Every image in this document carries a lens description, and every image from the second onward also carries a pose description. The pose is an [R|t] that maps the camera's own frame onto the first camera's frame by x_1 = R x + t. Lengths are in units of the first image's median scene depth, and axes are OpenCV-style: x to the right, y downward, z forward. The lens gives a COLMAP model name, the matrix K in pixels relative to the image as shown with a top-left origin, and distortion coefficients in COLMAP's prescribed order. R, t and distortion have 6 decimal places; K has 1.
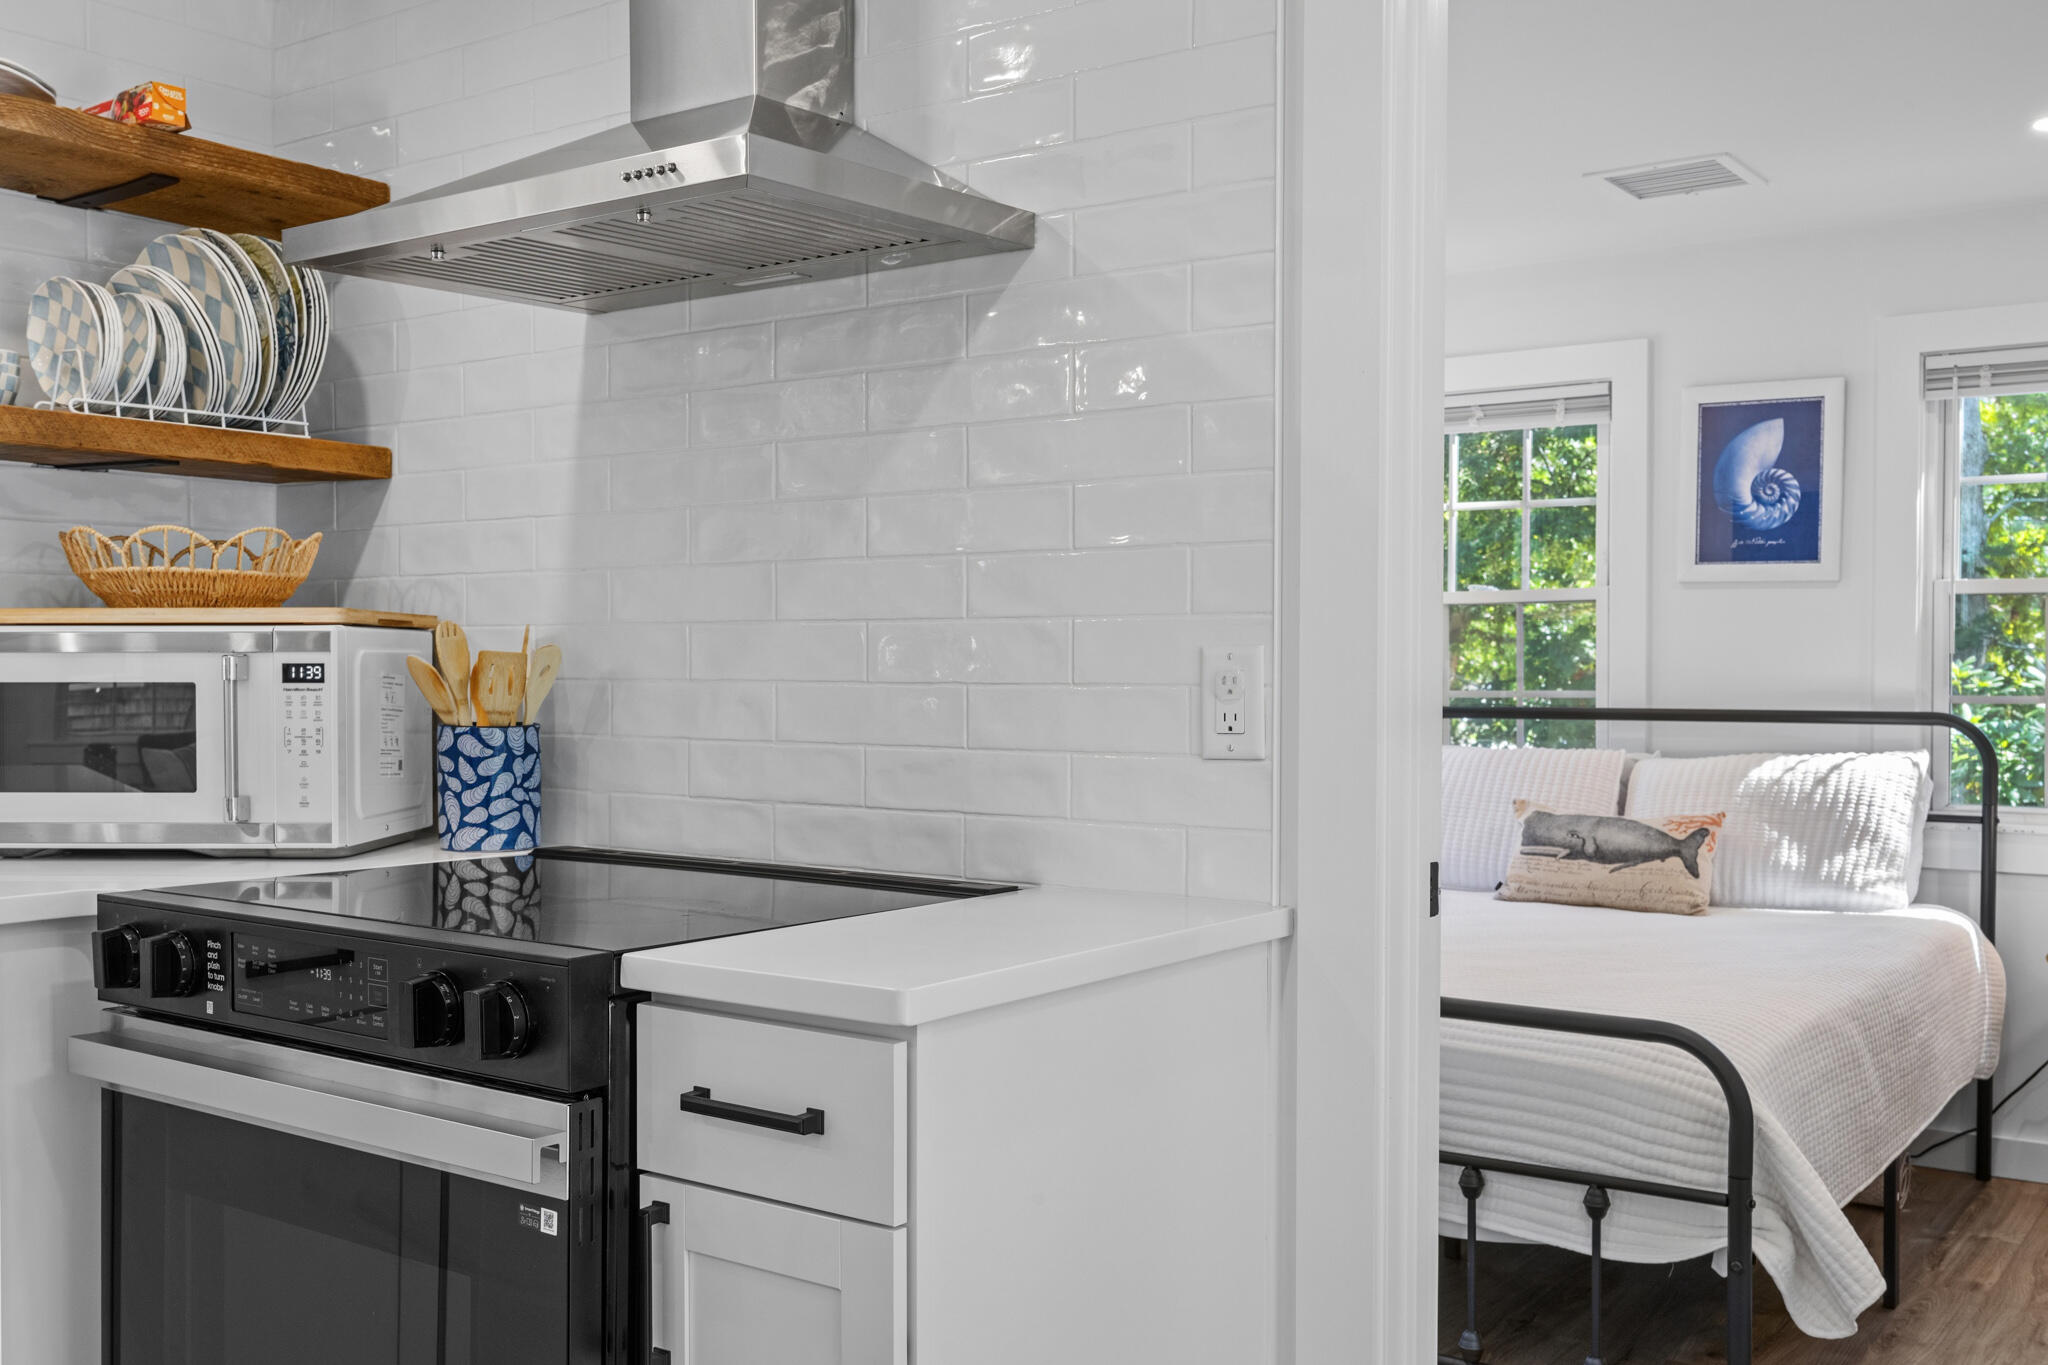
lens RADIAL K [[1956.0, 0, 1017.2], [0, 1956.0, 705.9], [0, 0, 1]] dist [0.010402, 0.000000]
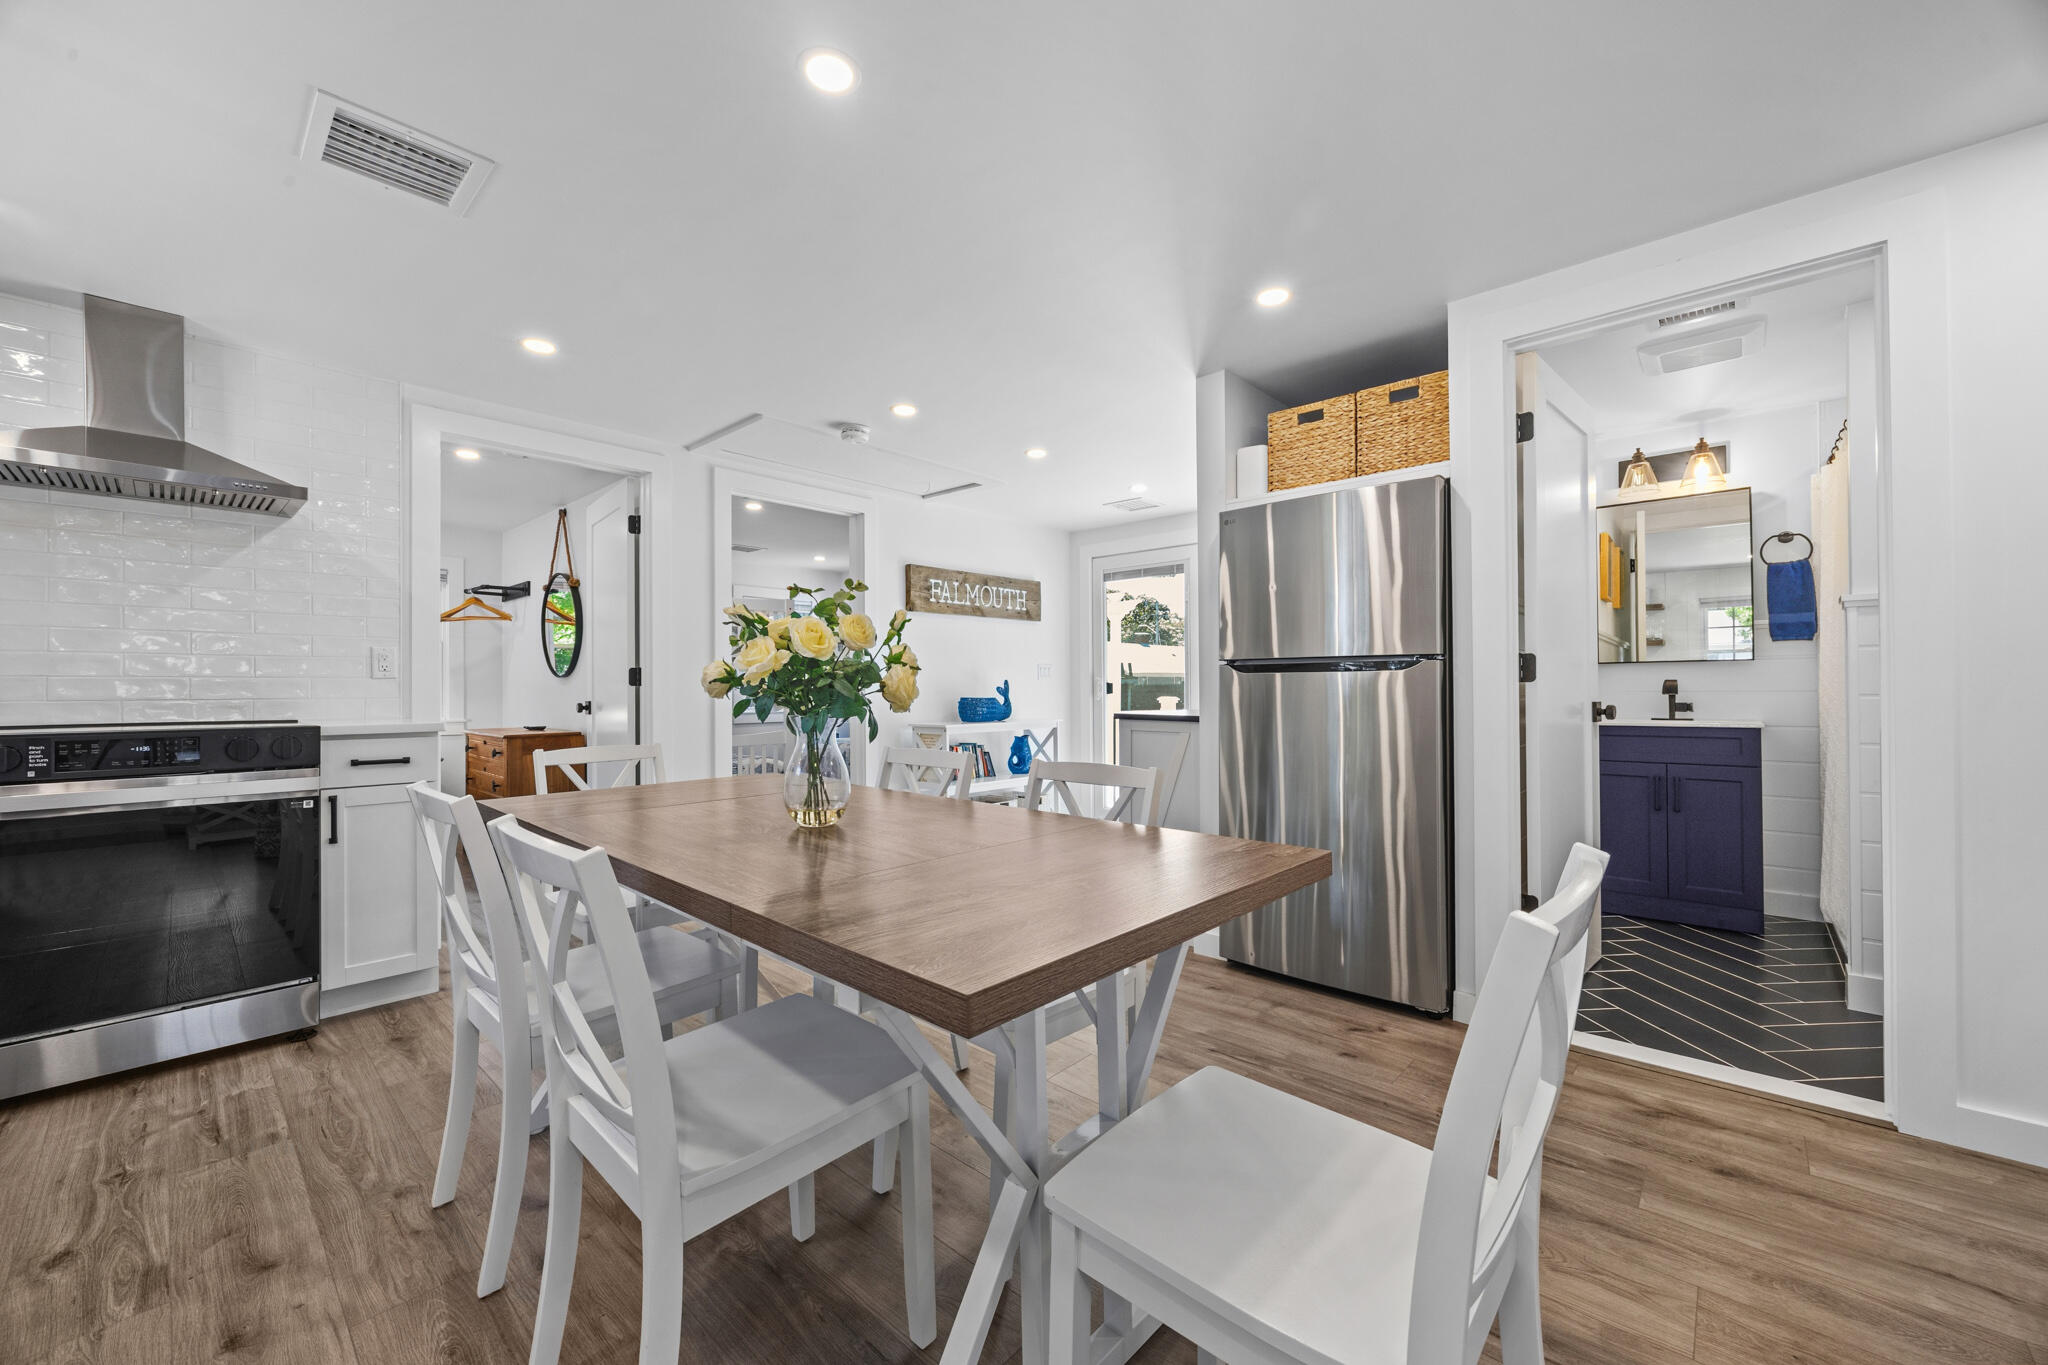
lens RADIAL K [[790.1, 0, 1027.3], [0, 790.1, 681.6], [0, 0, 1]] dist [-0.000287, -0.000813]
pose [[0.110231, 0.004328, 0.993897, -0.968148], [0.027206, 0.999603, -0.007370, 0.061217], [-0.993534, 0.027852, 0.110070, -0.268867]]
